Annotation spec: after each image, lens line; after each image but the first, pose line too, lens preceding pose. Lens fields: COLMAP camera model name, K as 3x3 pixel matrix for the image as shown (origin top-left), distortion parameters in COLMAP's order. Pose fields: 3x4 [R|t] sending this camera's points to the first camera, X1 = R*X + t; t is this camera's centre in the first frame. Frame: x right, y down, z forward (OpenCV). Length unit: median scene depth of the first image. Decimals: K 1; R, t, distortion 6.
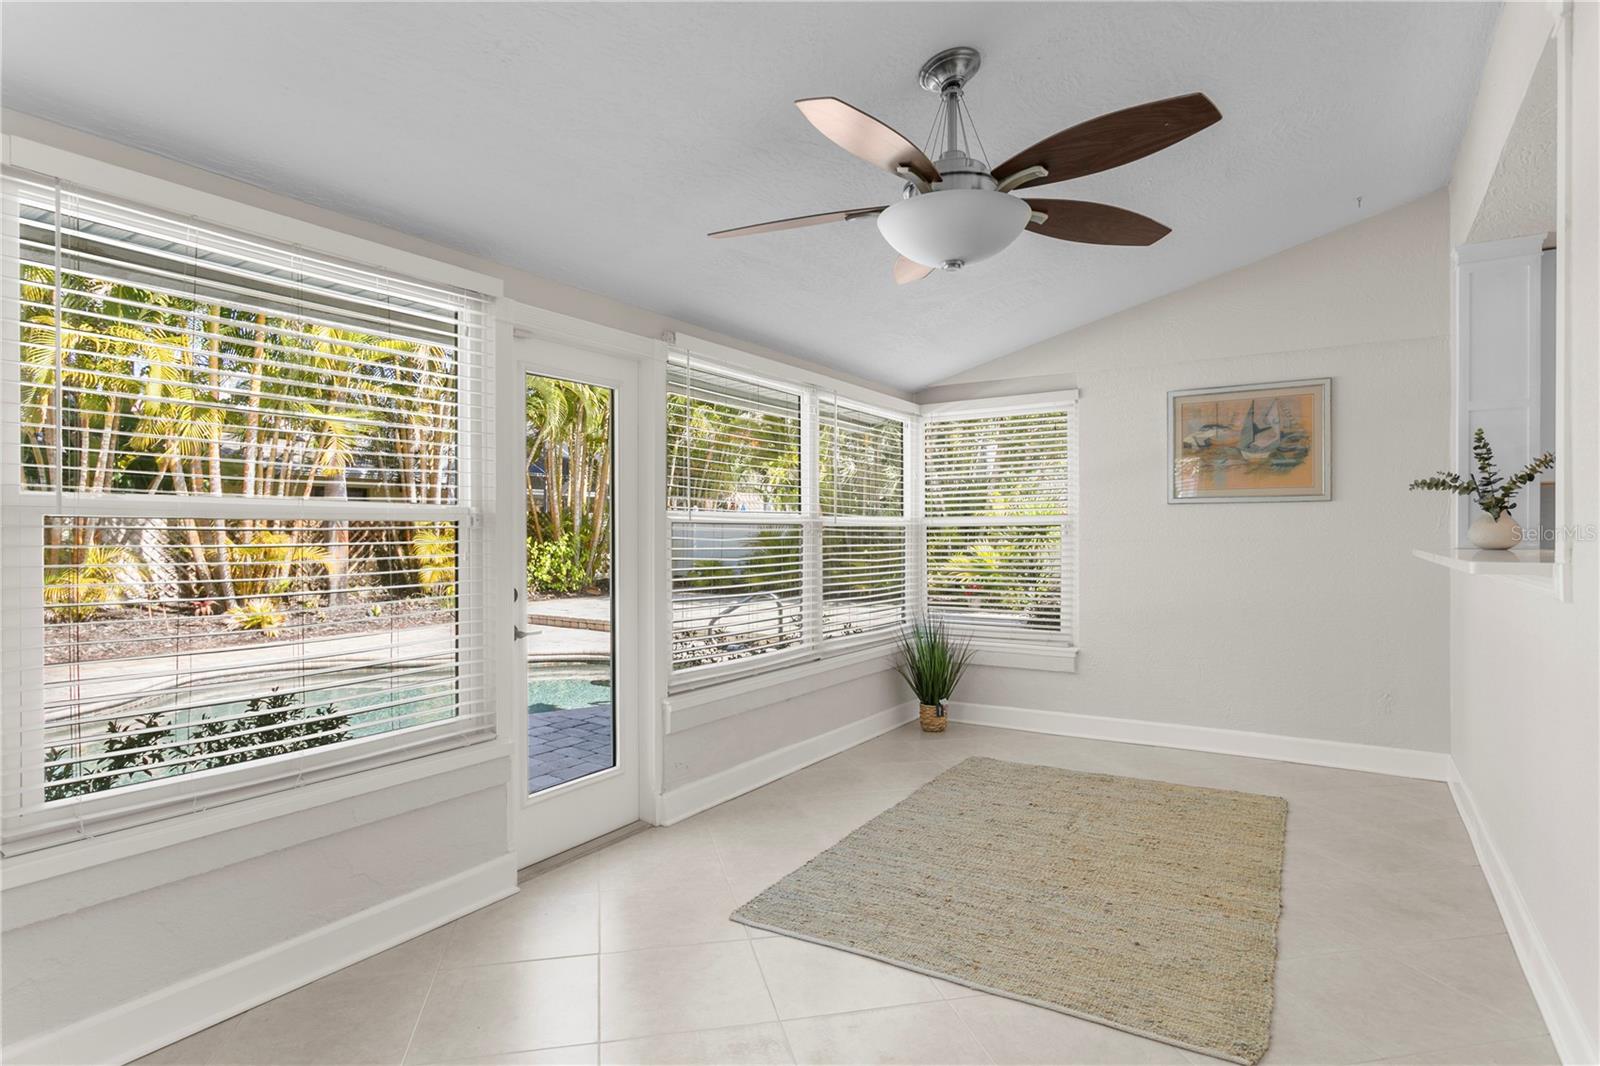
lens RADIAL K [[855.6, 0, 757.7], [0, 855.6, 530.3], [0, 0, 1]] dist [-0.004333, 0.000971]
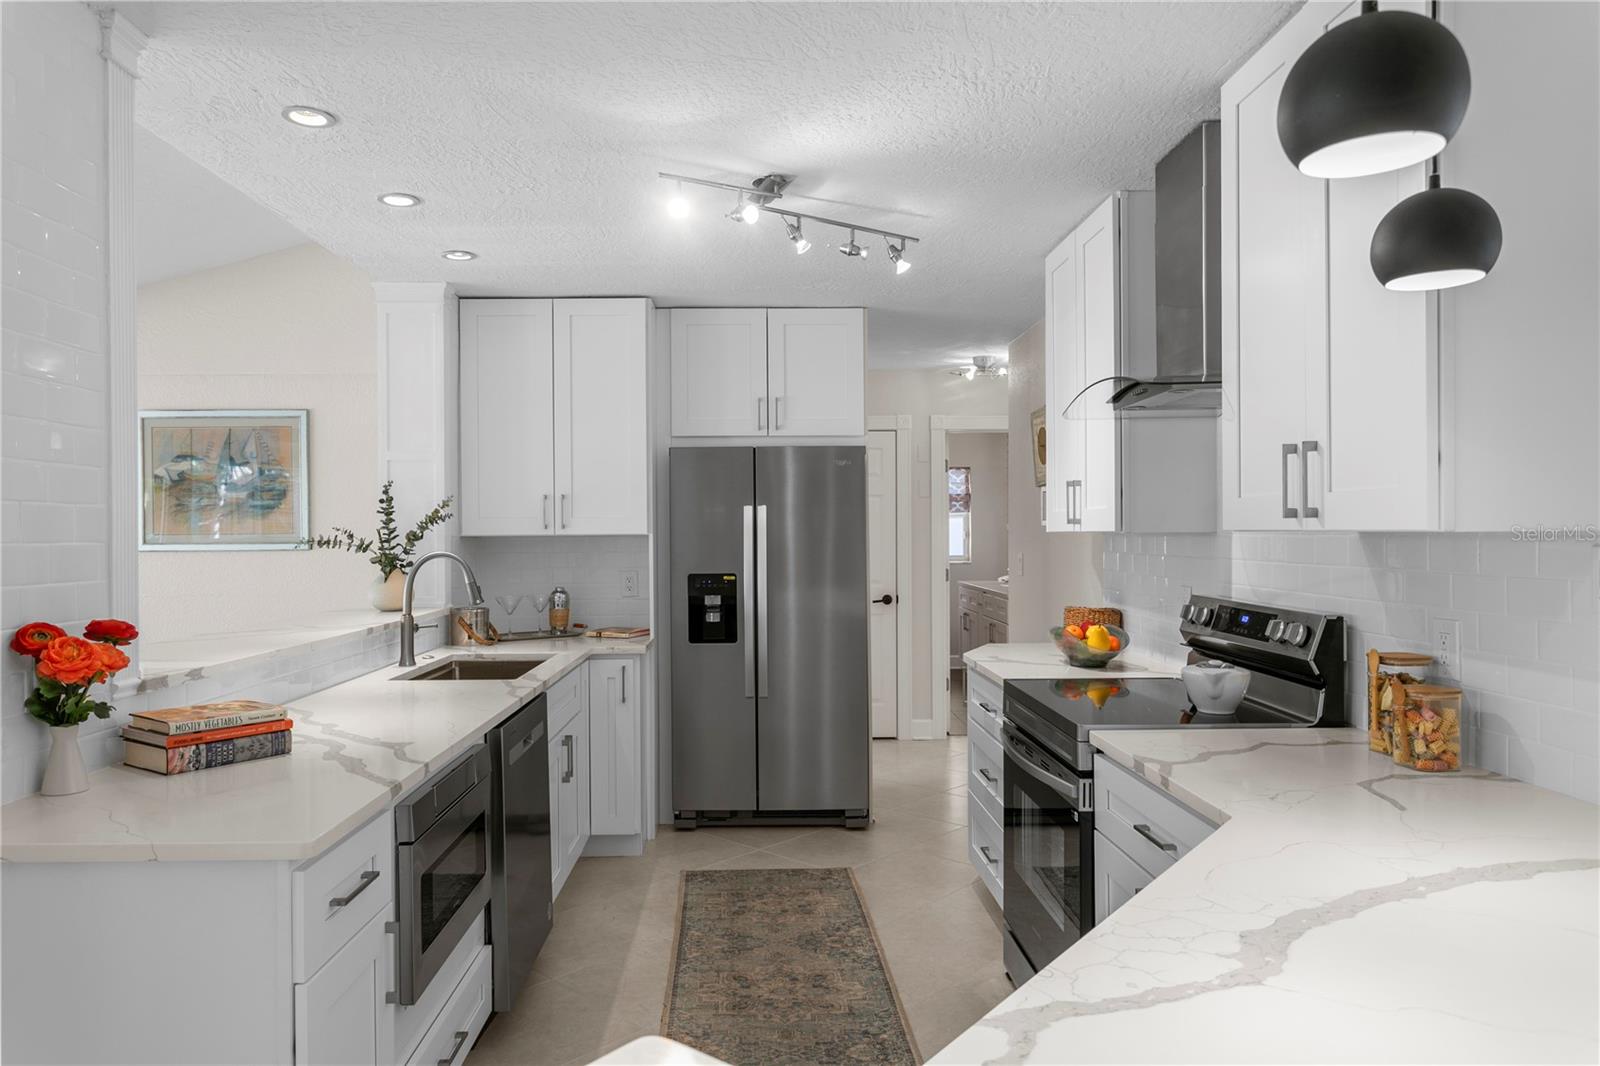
lens RADIAL K [[1046.9, 0, 748.2], [0, 1046.9, 536.0], [0, 0, 1]] dist [0.002560, 0.002812]
pose [[0.821295, -0.002980, 0.570496, 0.451444], [0.003118, 0.999995, 0.000735, -0.050846], [-0.570496, 0.001175, 0.821300, -0.145991]]
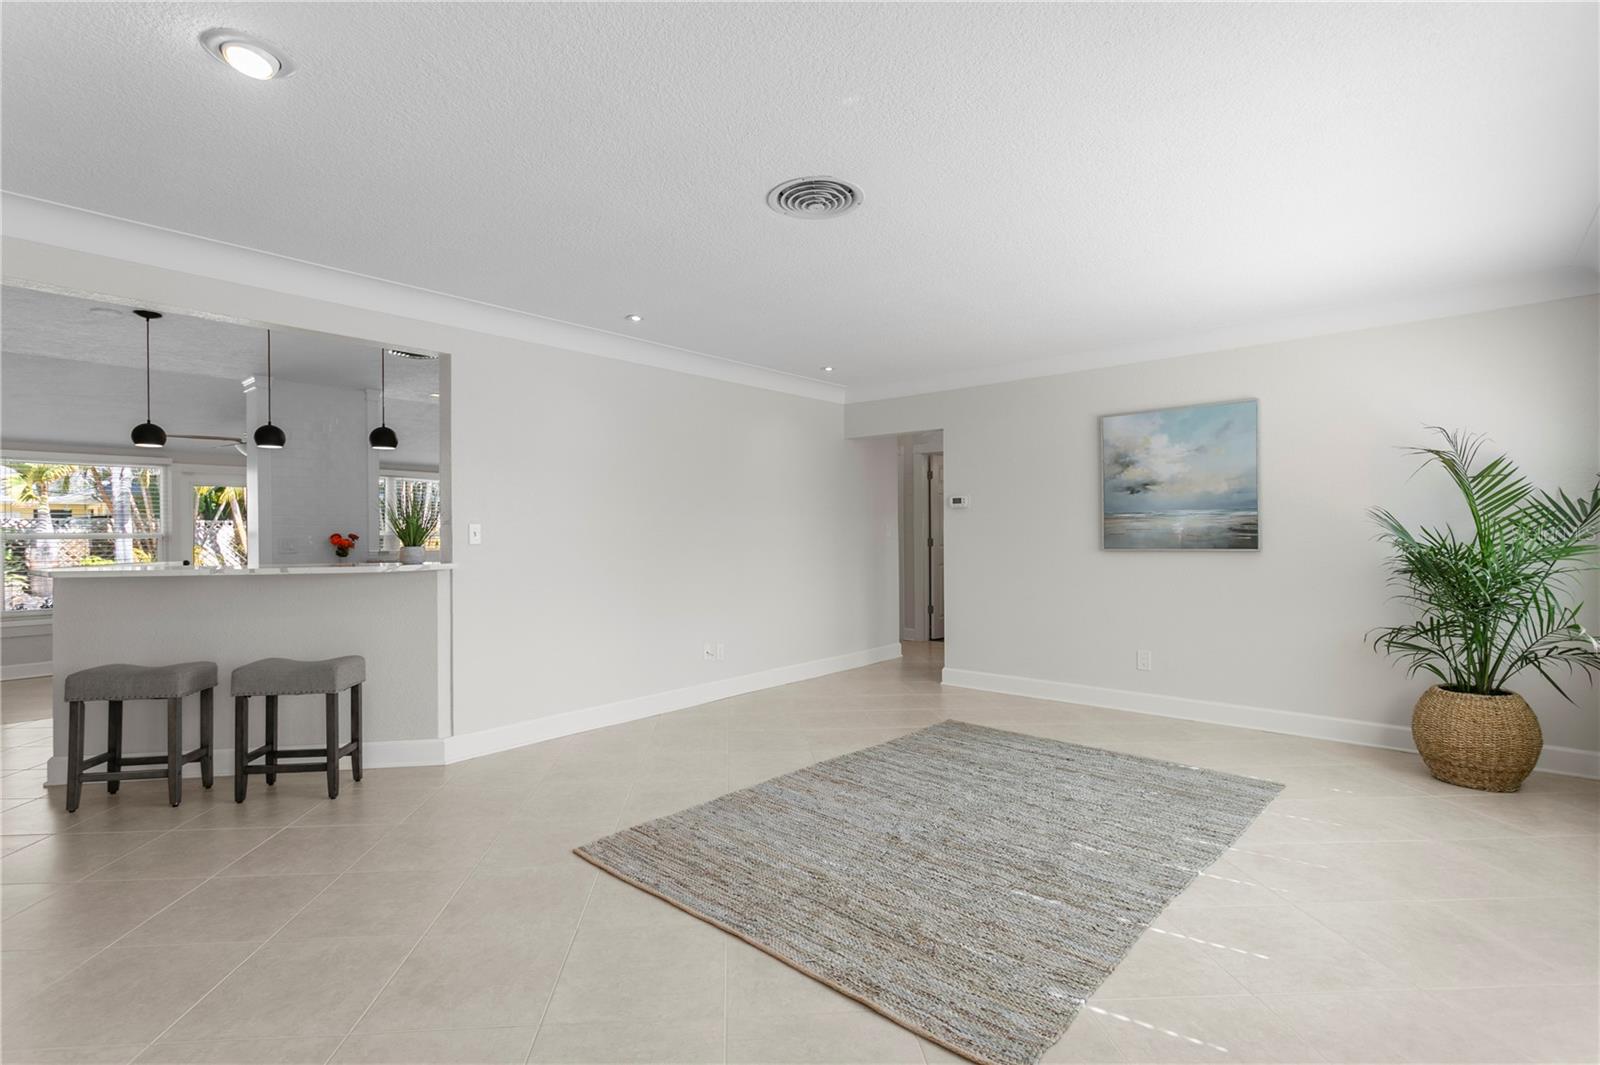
lens RADIAL K [[760.8, 0, 779.0], [0, 760.8, 535.2], [0, 0, 1]] dist [0.000196, 0.001906]
pose [[0.990317, -0.002598, -0.138798, 1.495473], [0.003313, 0.999982, 0.004918, -0.017400], [0.138783, -0.005330, 0.990308, -0.944416]]
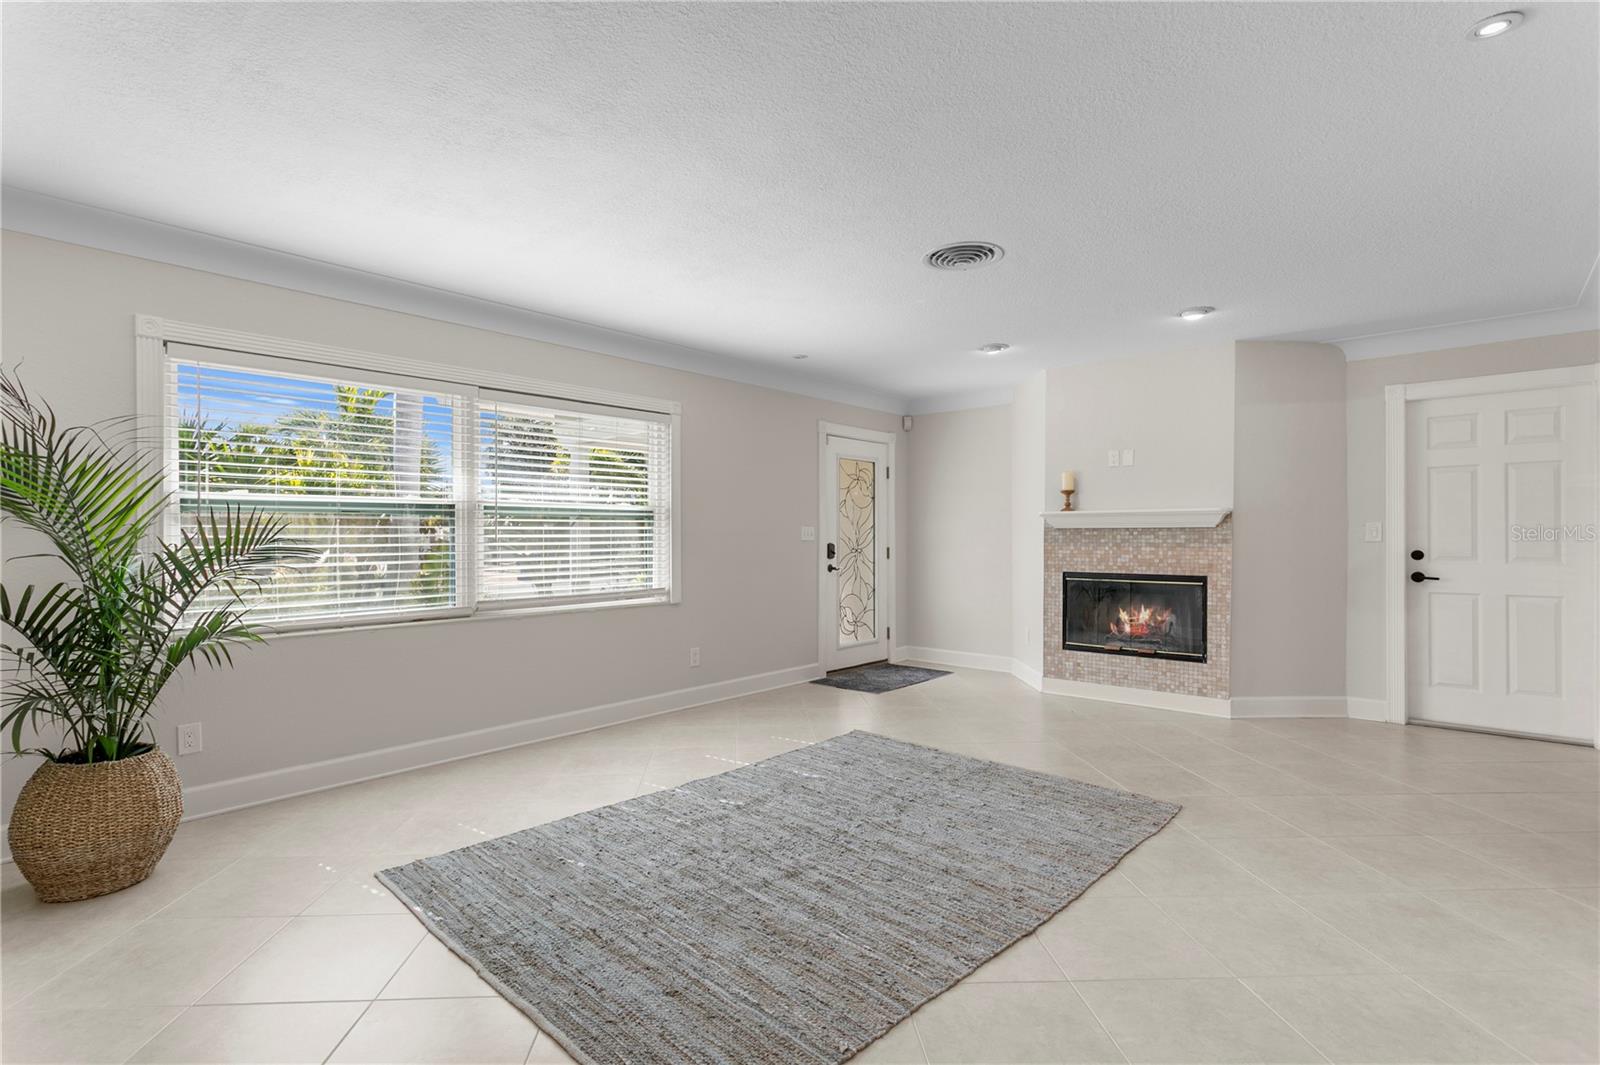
lens RADIAL K [[760.8, 0, 789.0], [0, 760.8, 532.1], [0, 0, 1]] dist [0.000196, 0.001906]
pose [[-0.989140, 0.004808, 0.146900, 1.499762], [0.004737, 0.999988, -0.000838, -0.016524], [-0.146902, -0.000133, -0.989151, 0.526736]]
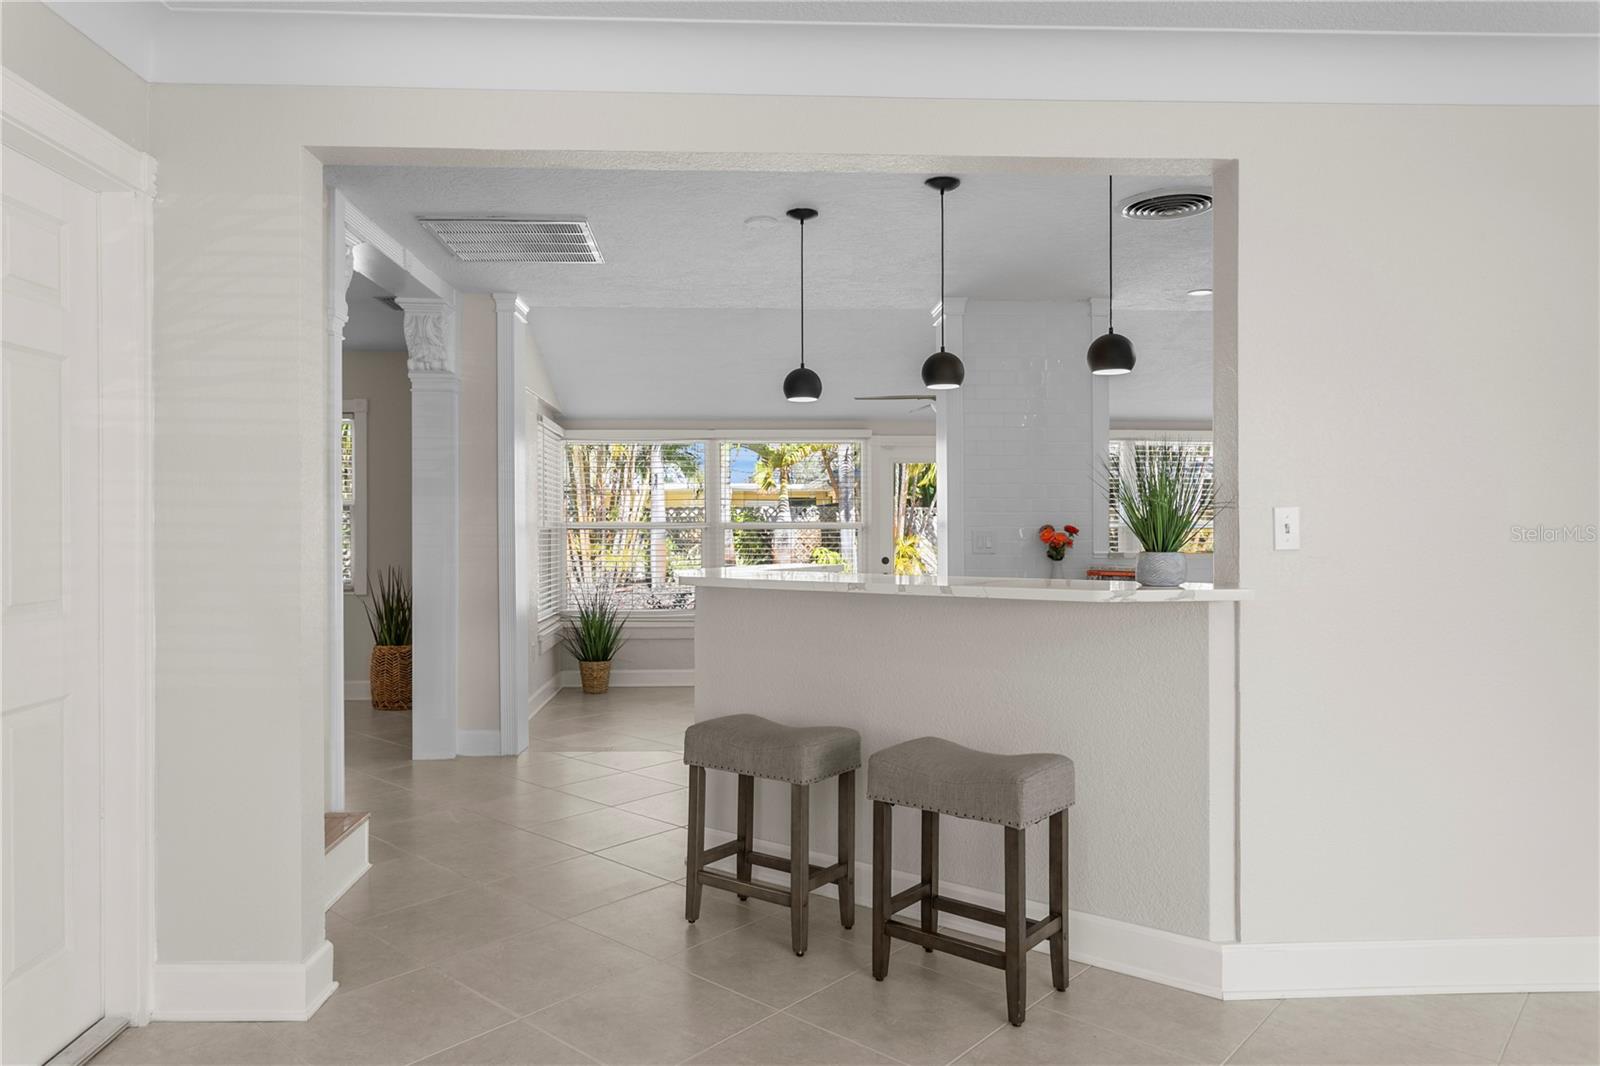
lens RADIAL K [[1046.9, 0, 770.9], [0, 1046.9, 523.4], [0, 0, 1]] dist [0.002560, 0.002812]
pose [[0.587764, 0.000015, -0.809032, 1.311194], [0.000838, 0.999999, 0.000628, -0.018976], [0.809032, -0.001047, 0.587764, -0.670738]]
